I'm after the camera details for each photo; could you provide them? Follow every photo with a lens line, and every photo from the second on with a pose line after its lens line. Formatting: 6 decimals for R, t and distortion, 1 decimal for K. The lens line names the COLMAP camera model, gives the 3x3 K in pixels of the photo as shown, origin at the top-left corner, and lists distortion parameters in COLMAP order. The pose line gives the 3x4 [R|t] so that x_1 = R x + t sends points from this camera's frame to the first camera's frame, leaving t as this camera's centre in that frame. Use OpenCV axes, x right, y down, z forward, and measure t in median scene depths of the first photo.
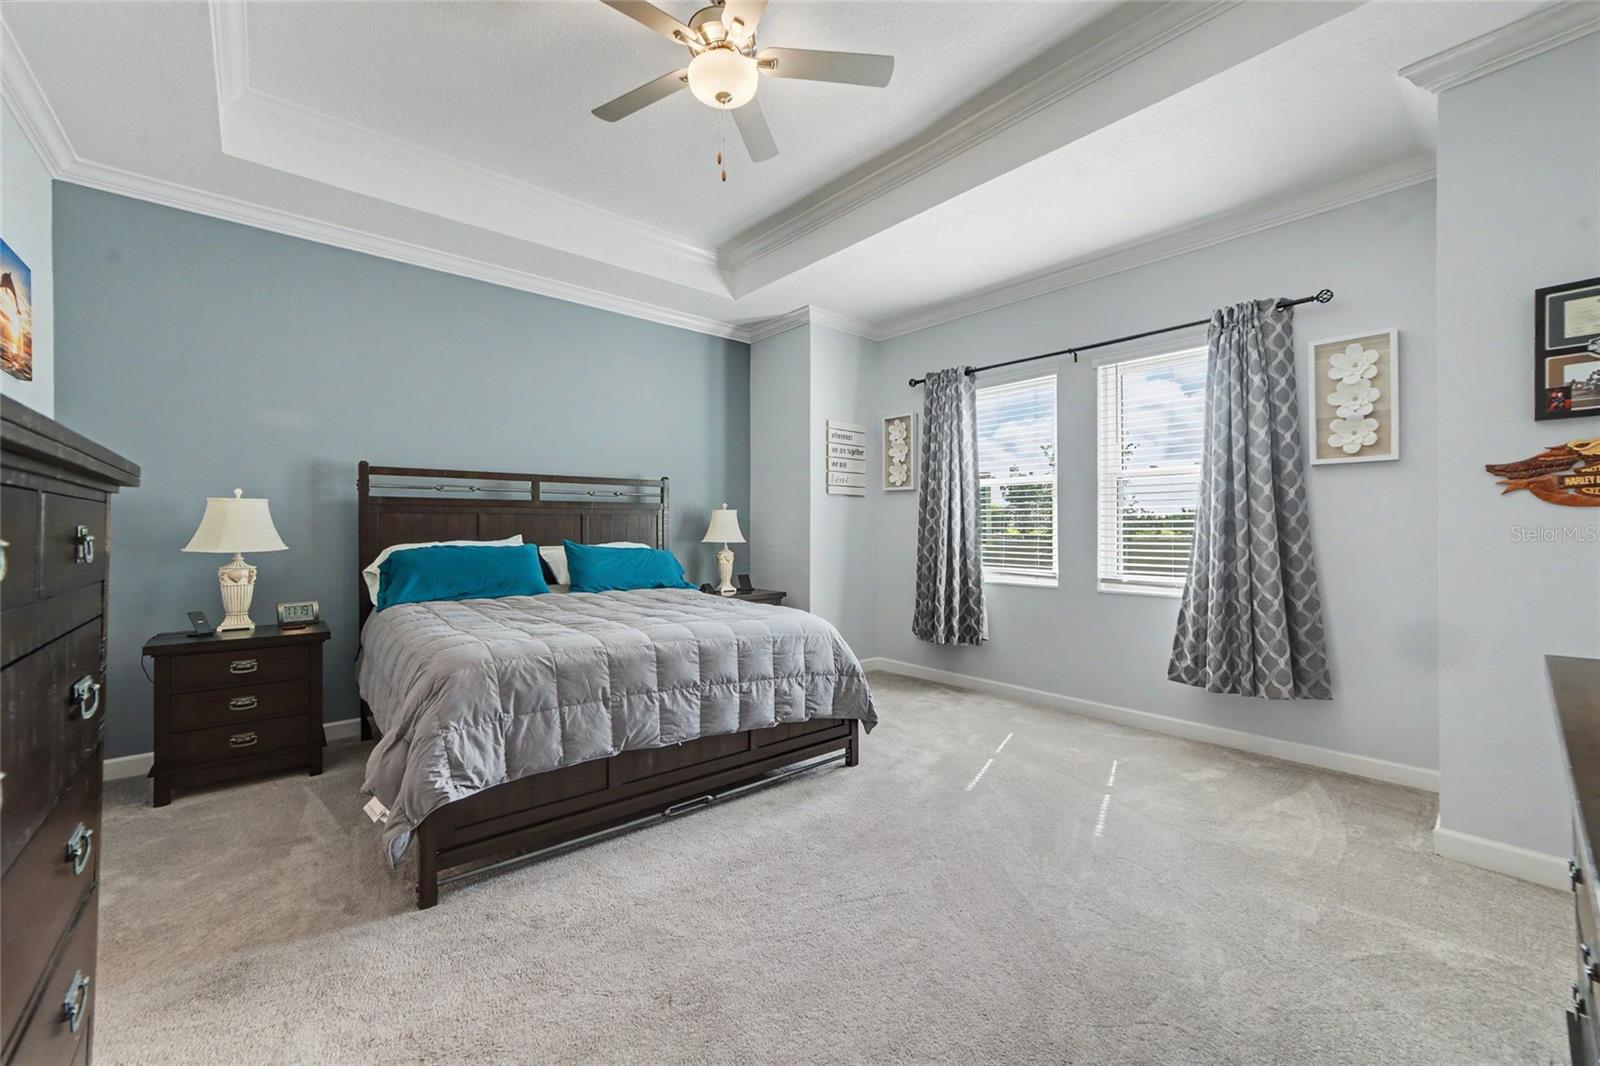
lens RADIAL K [[626.5, 0, 800.1], [0, 626.5, 531.2], [0, 0, 1]] dist [-0.001804, 0.000877]
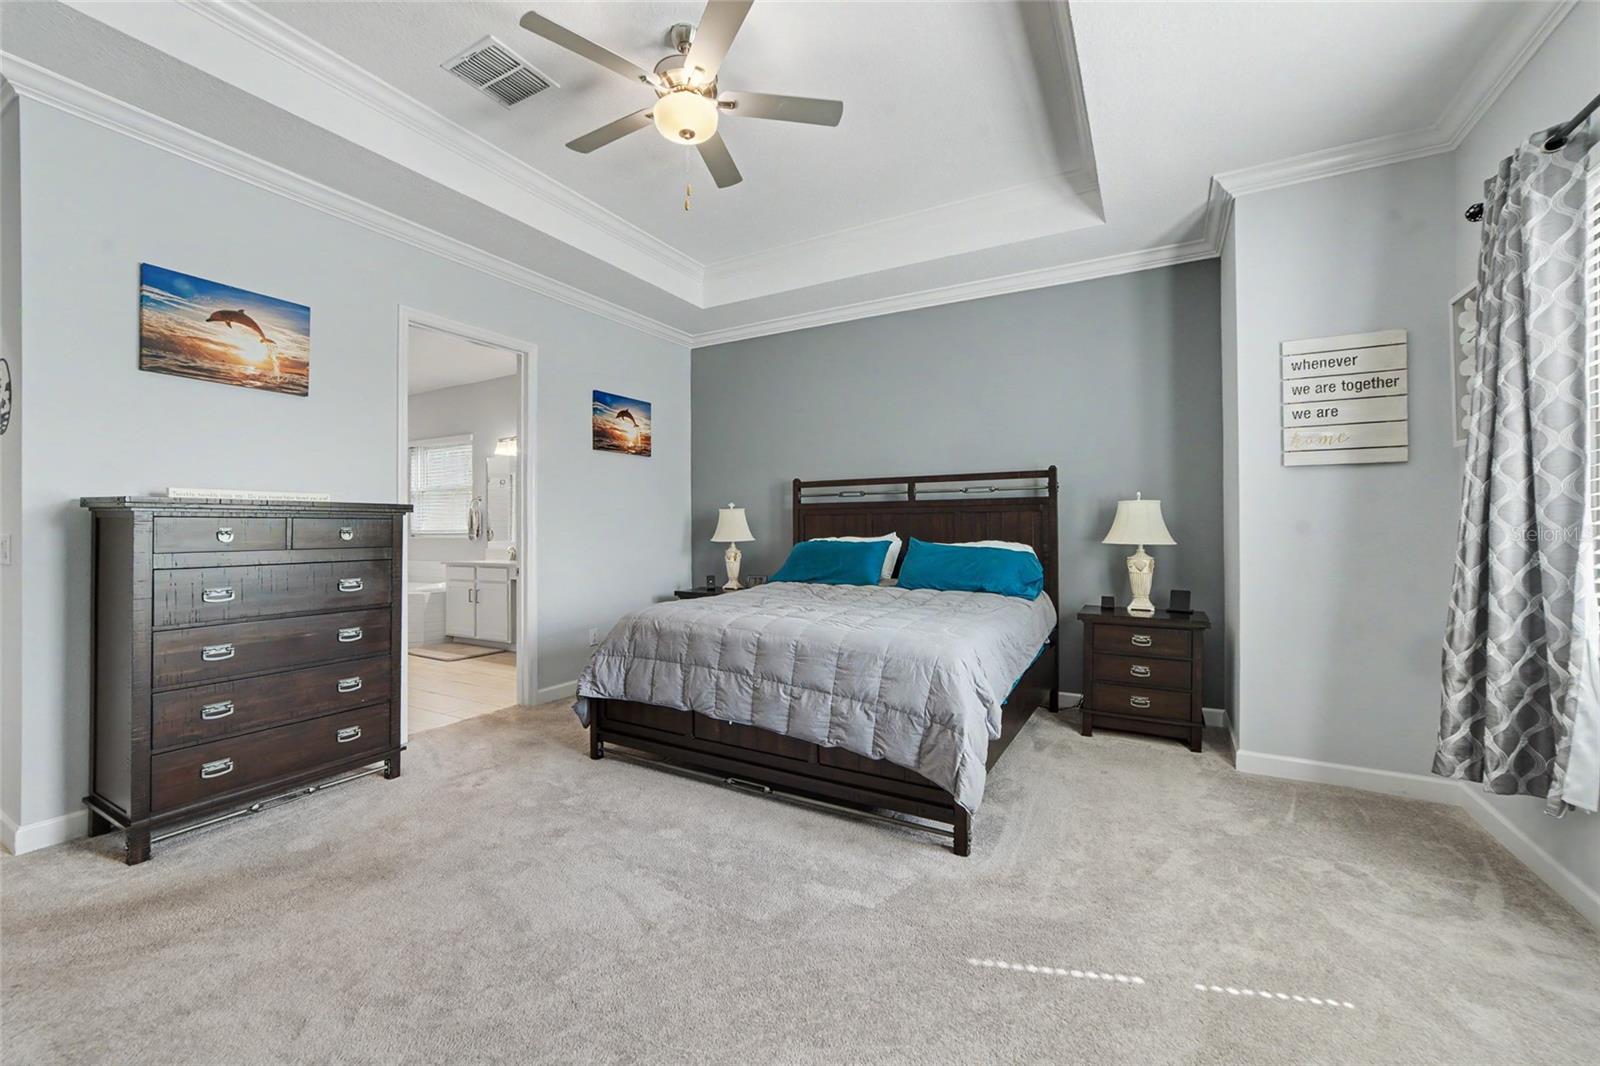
lens RADIAL K [[626.5, 0, 801.2], [0, 626.5, 526.9], [0, 0, 1]] dist [-0.001804, 0.000877]
pose [[0.350765, -0.001718, -0.936462, 0.715230], [0.000271, 0.999998, -0.001733, -0.002334], [0.936463, 0.000354, 0.350765, 0.589896]]
